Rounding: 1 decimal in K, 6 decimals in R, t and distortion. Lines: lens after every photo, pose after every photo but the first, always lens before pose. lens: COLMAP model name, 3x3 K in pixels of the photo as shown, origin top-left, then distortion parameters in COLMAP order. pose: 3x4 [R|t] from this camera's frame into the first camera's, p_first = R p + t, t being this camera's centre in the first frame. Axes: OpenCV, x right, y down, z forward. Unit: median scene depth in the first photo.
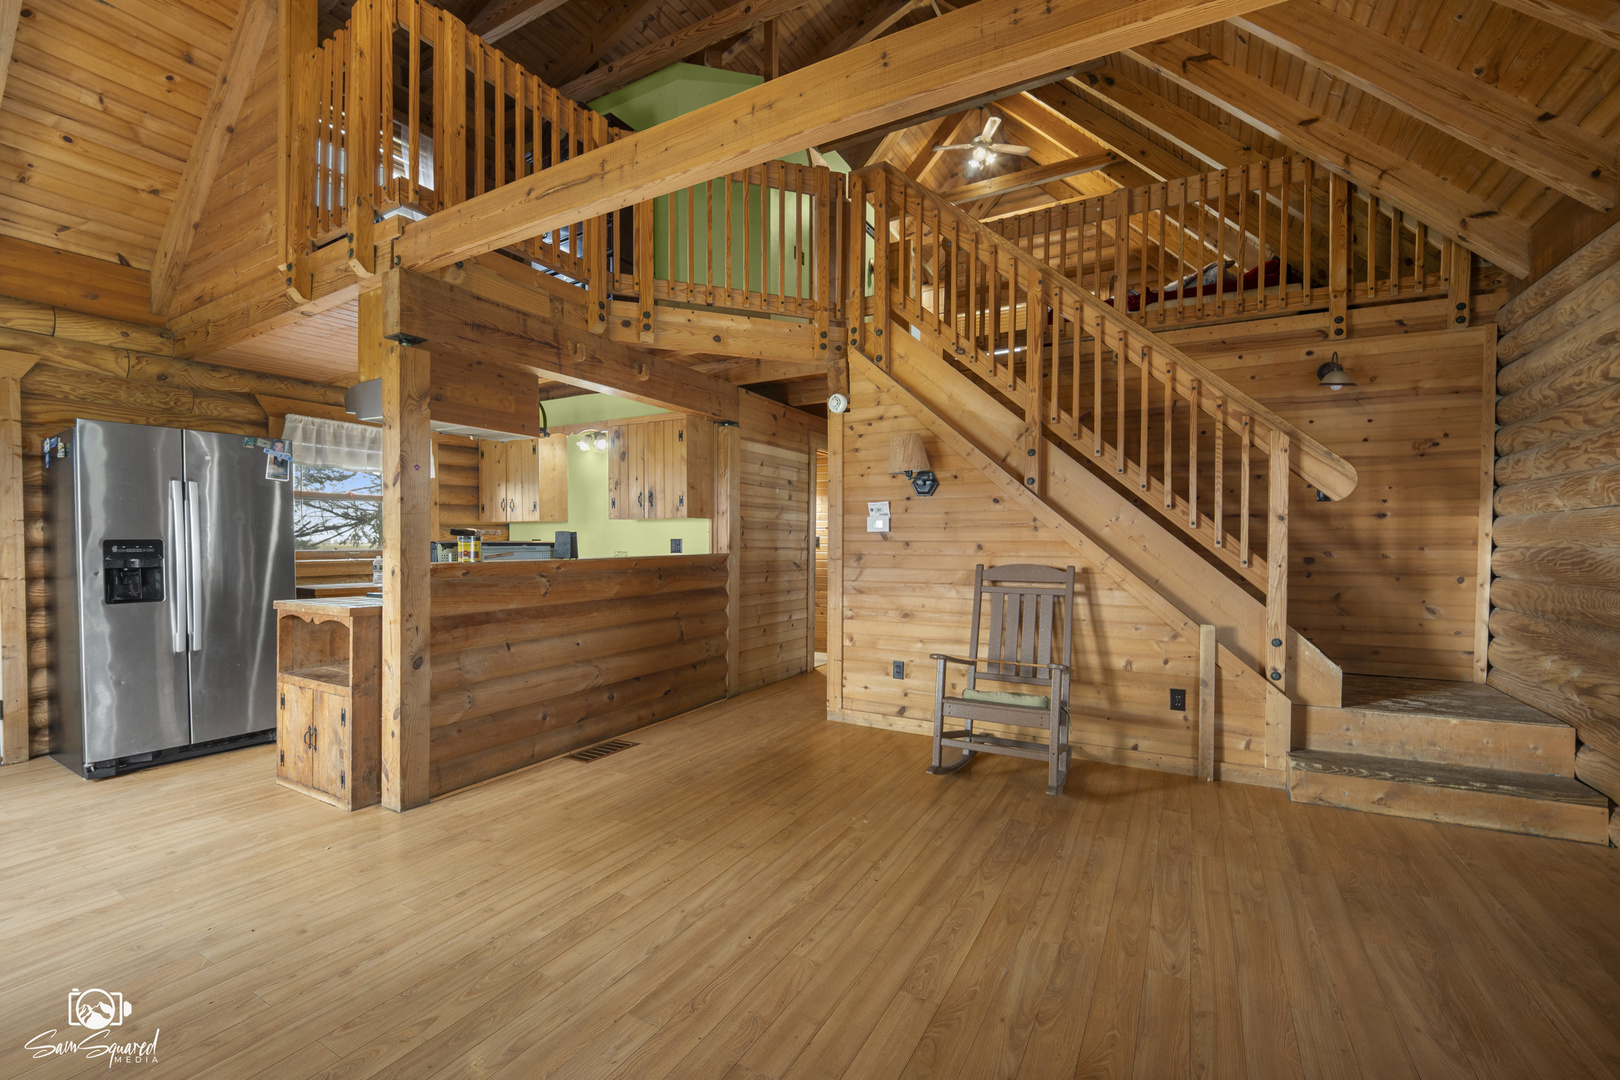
lens RADIAL K [[675.2, 0, 810.0], [0, 675.2, 540.0], [0, 0, 1]] dist [-0.001918, -0.000176]
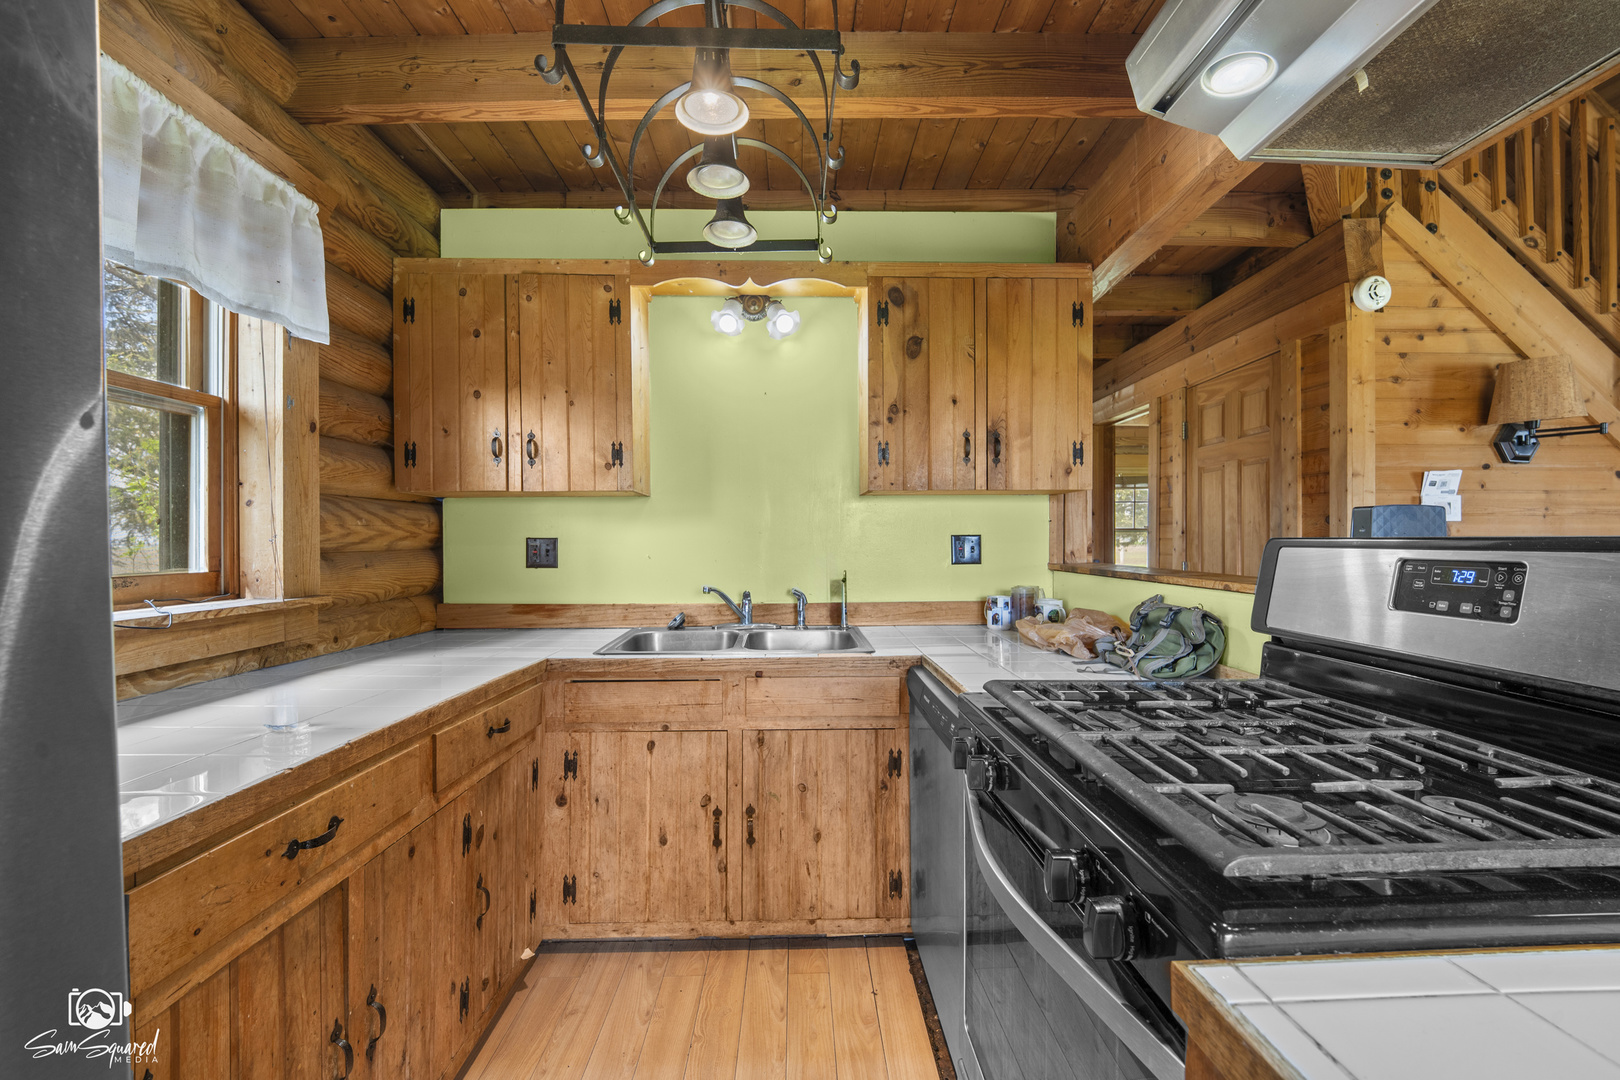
lens RADIAL K [[675.2, 0, 810.0], [0, 675.2, 540.0], [0, 0, 1]] dist [-0.001918, -0.000176]
pose [[0.859003, -0.000516, 0.511969, -0.511541], [0.003996, 0.999976, -0.005697, 0.003807], [-0.511954, 0.006940, 0.858985, 0.595858]]
